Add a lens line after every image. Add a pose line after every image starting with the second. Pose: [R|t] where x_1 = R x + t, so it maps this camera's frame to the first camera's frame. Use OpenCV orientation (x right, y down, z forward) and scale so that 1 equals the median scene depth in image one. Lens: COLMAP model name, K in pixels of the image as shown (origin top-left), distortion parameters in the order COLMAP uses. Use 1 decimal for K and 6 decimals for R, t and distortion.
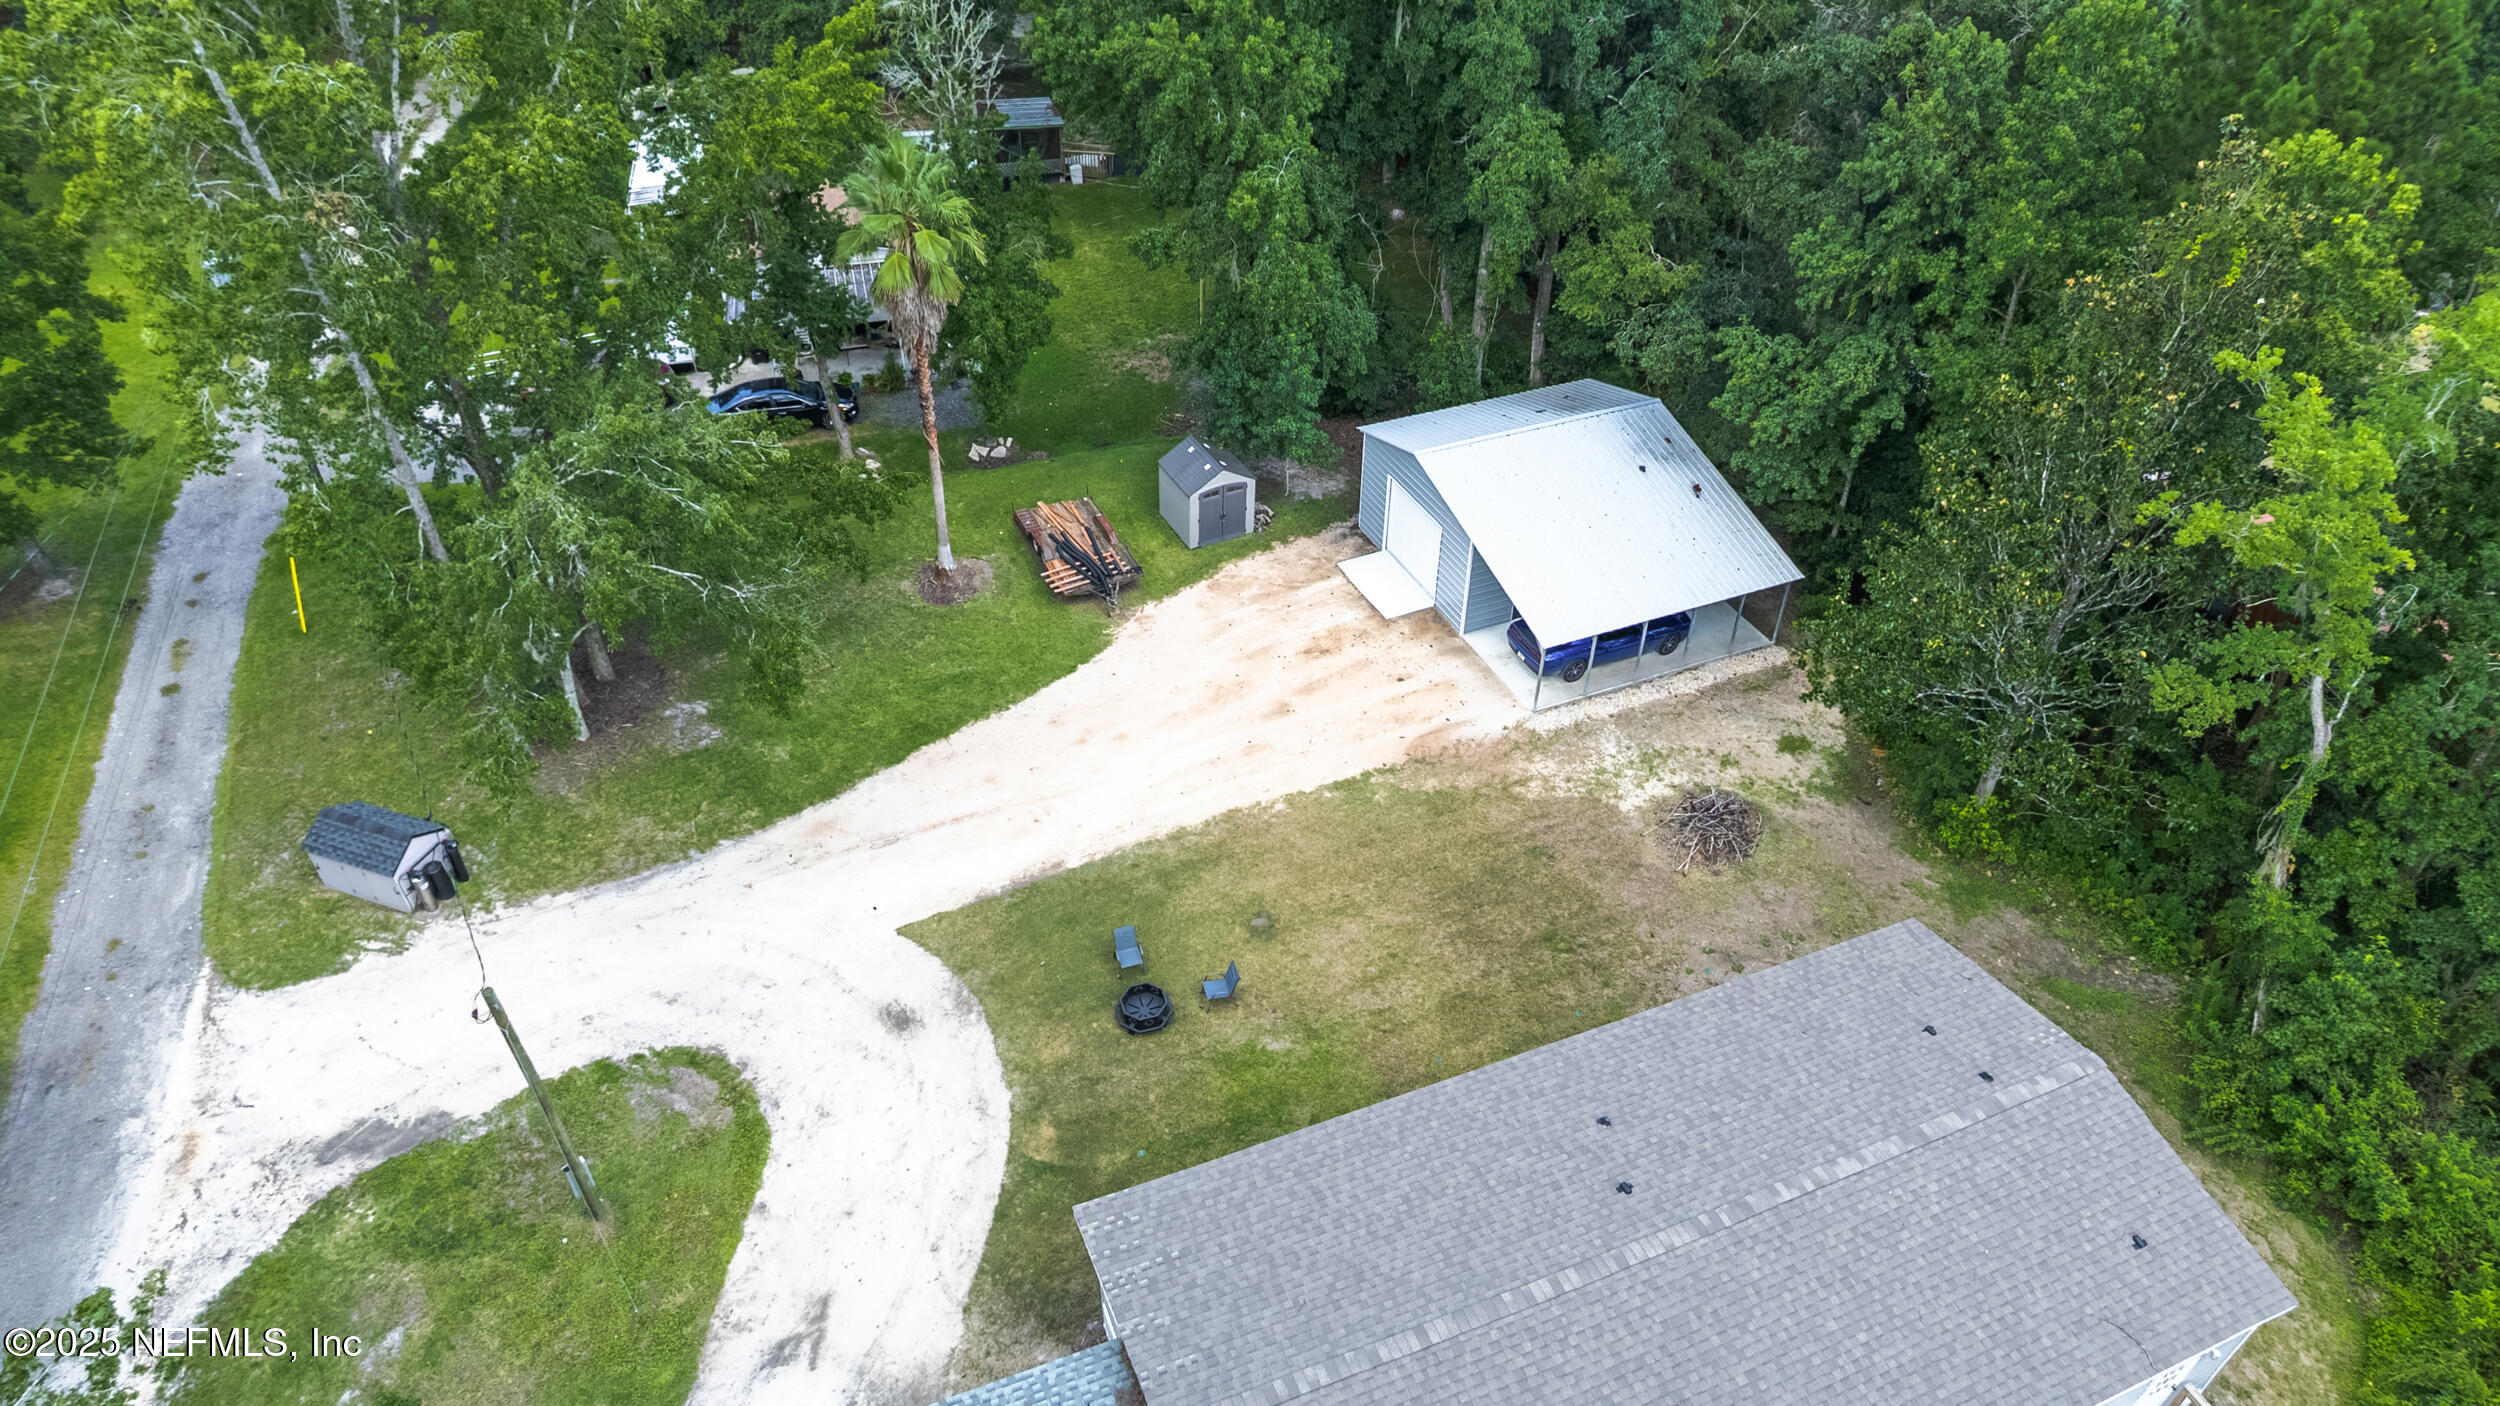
lens RADIAL K [[1476.9, 0, 1250.0], [0, 1476.9, 703.0], [0, 0, 1]] dist [-0.031442, 0.002212]
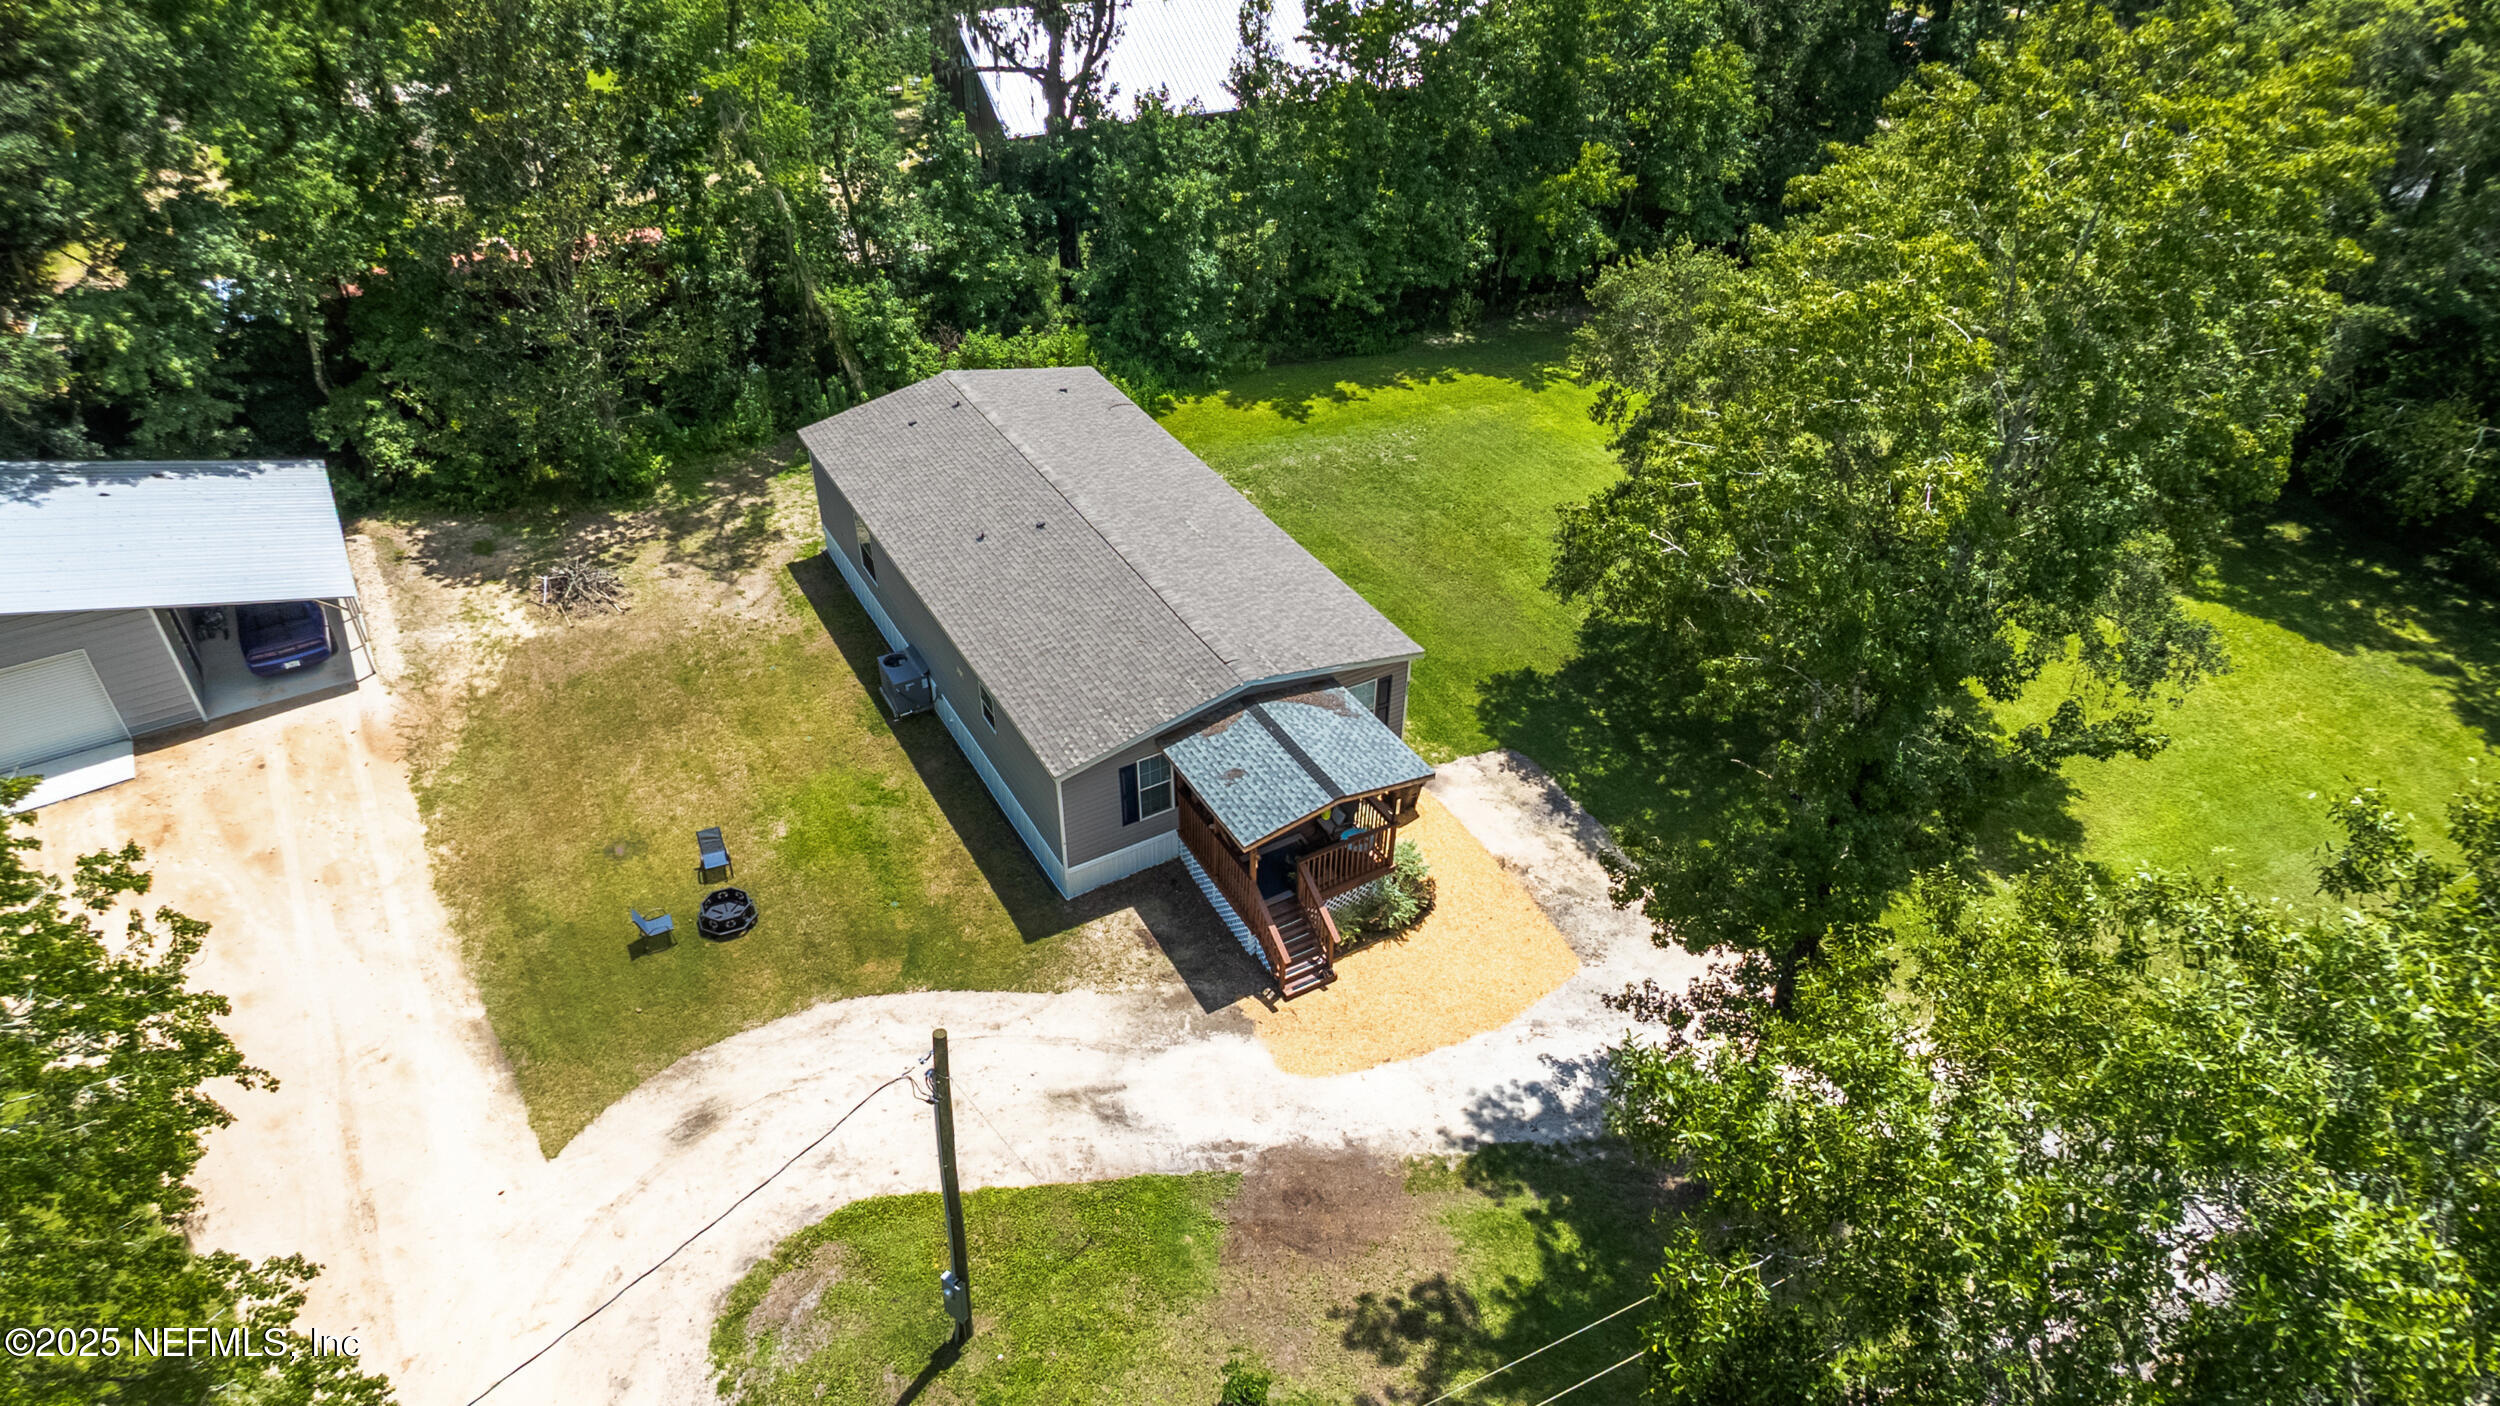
lens RADIAL K [[1568.4, 0, 1250.0], [0, 1568.4, 703.0], [0, 0, 1]] dist [-0.041234, -0.001479]
pose [[-0.141523, -0.582220, 0.800619, -0.790909], [0.620796, 0.577772, 0.529898, -0.183567], [-0.771092, 0.572014, 0.279672, 0.346213]]
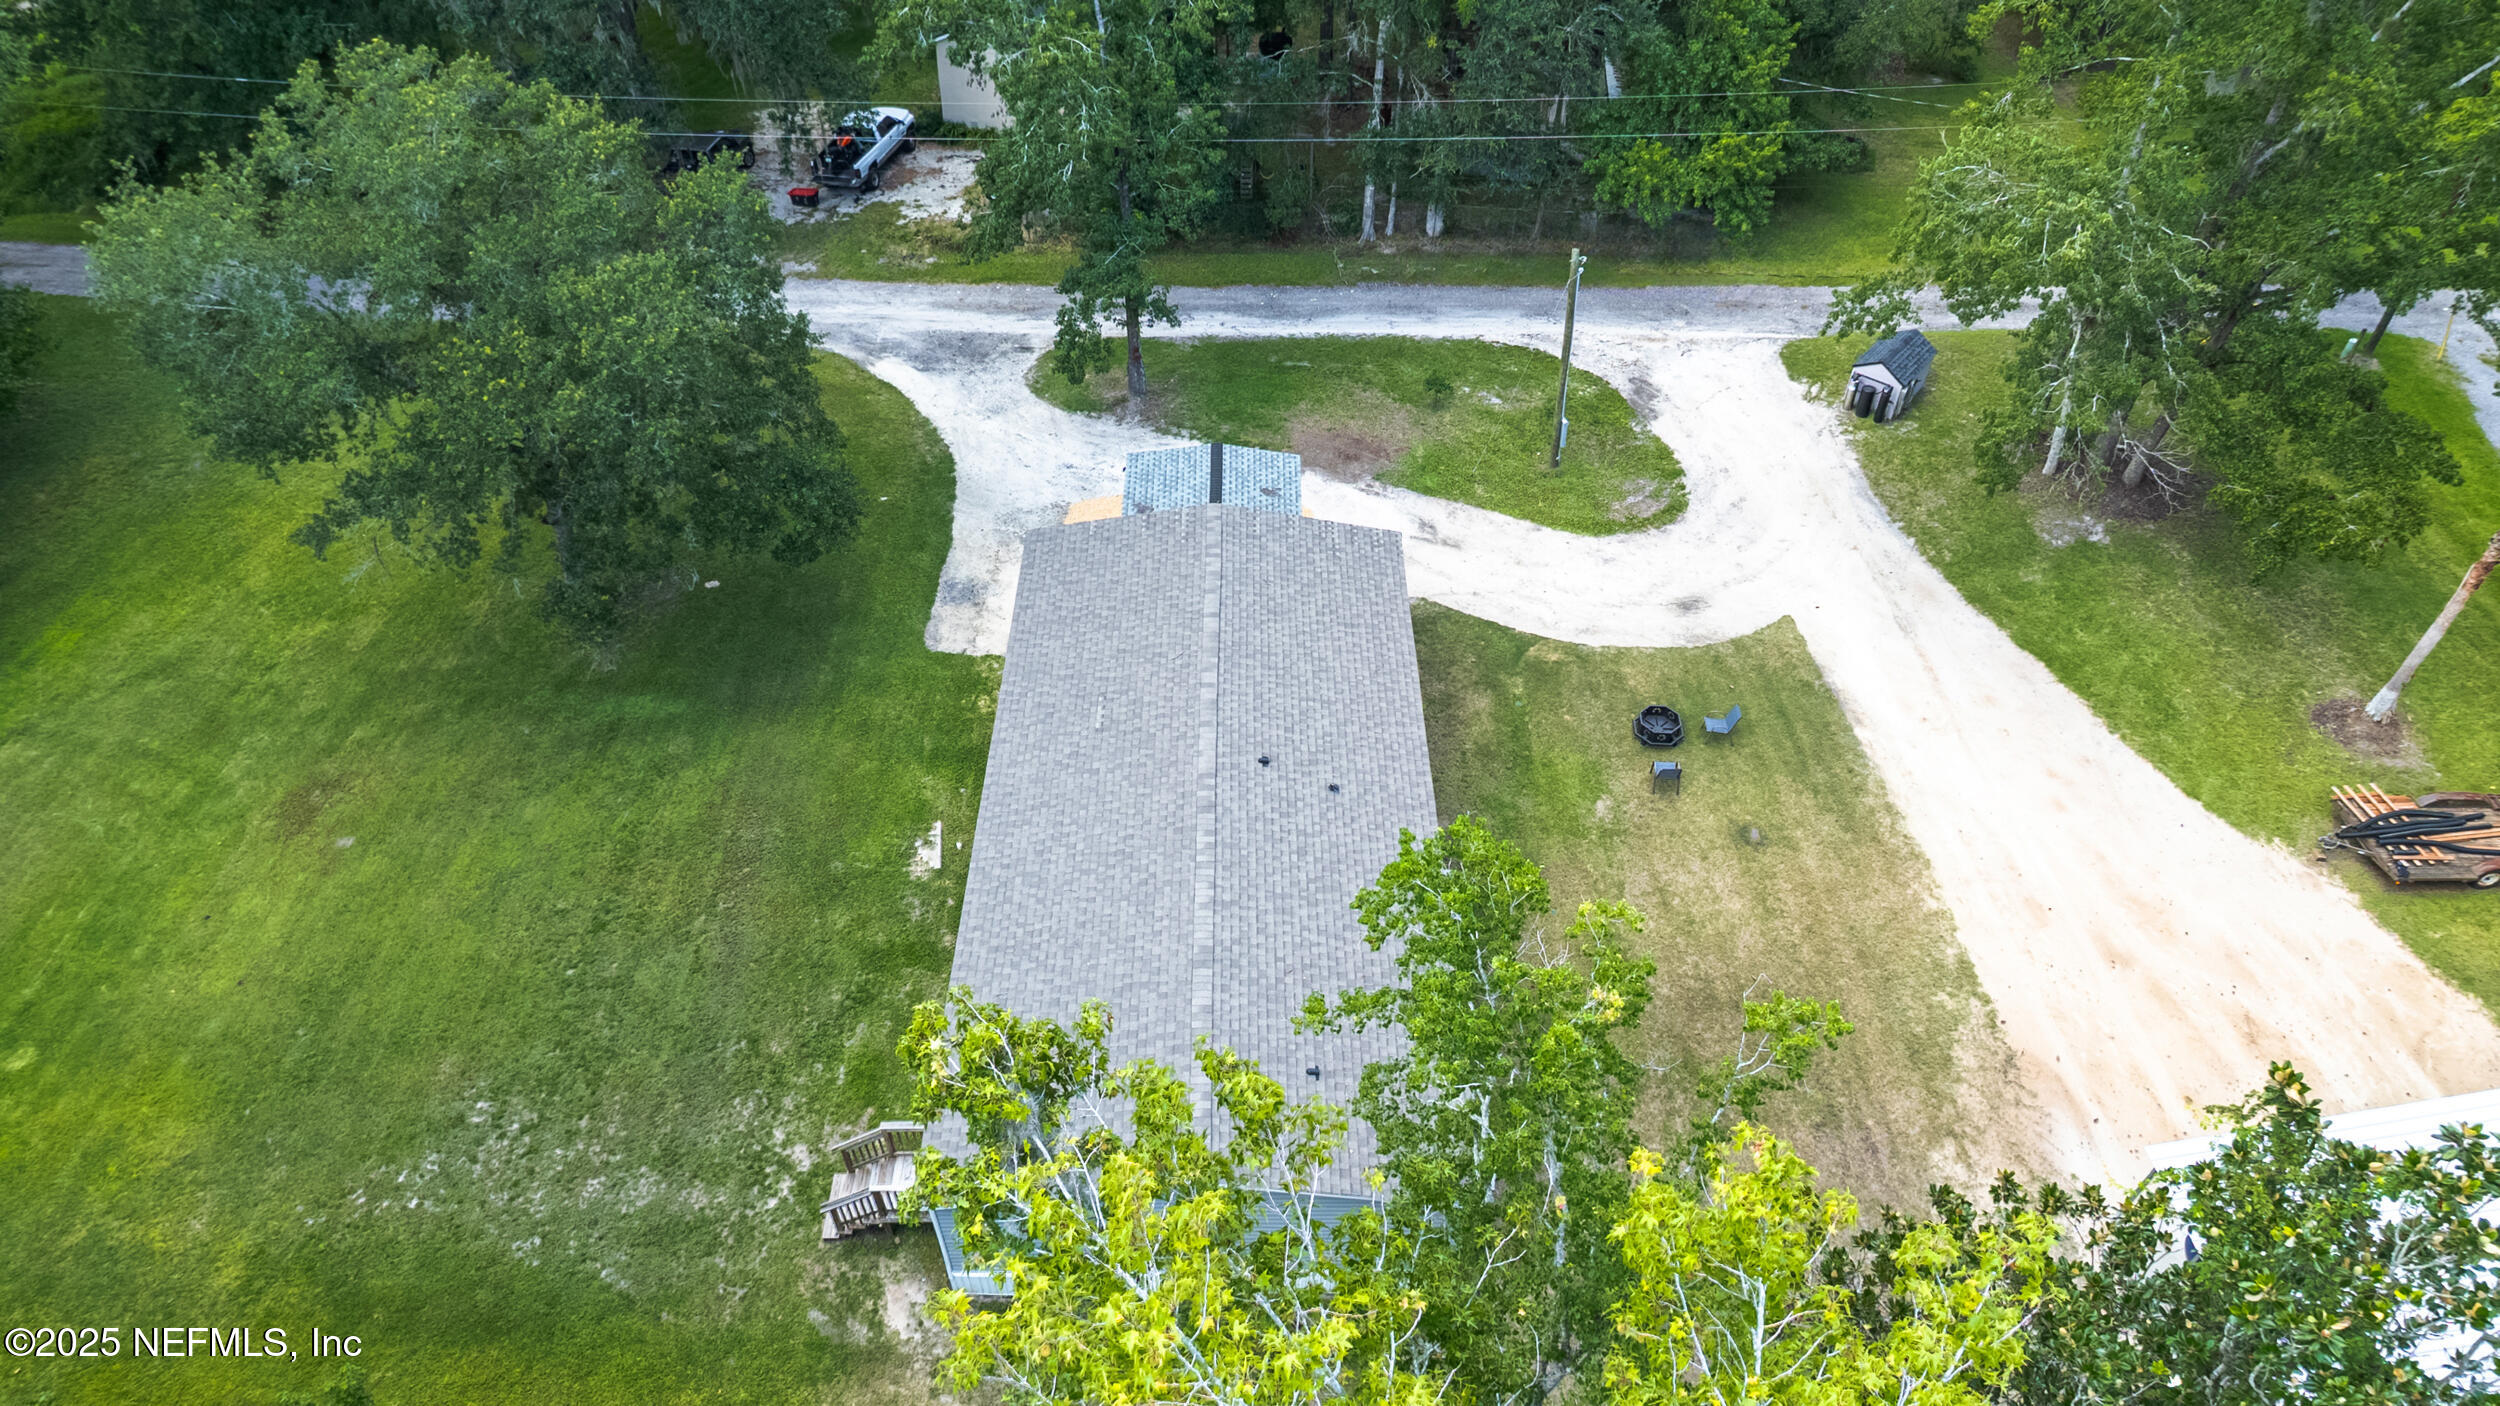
lens RADIAL K [[1476.9, 0, 1250.0], [0, 1476.9, 703.0], [0, 0, 1]] dist [-0.031442, 0.002212]
pose [[-0.365137, 0.638117, -0.677850, 0.725241], [-0.595837, 0.399268, 0.696824, -0.362928], [0.715300, 0.658324, 0.234426, 0.467042]]
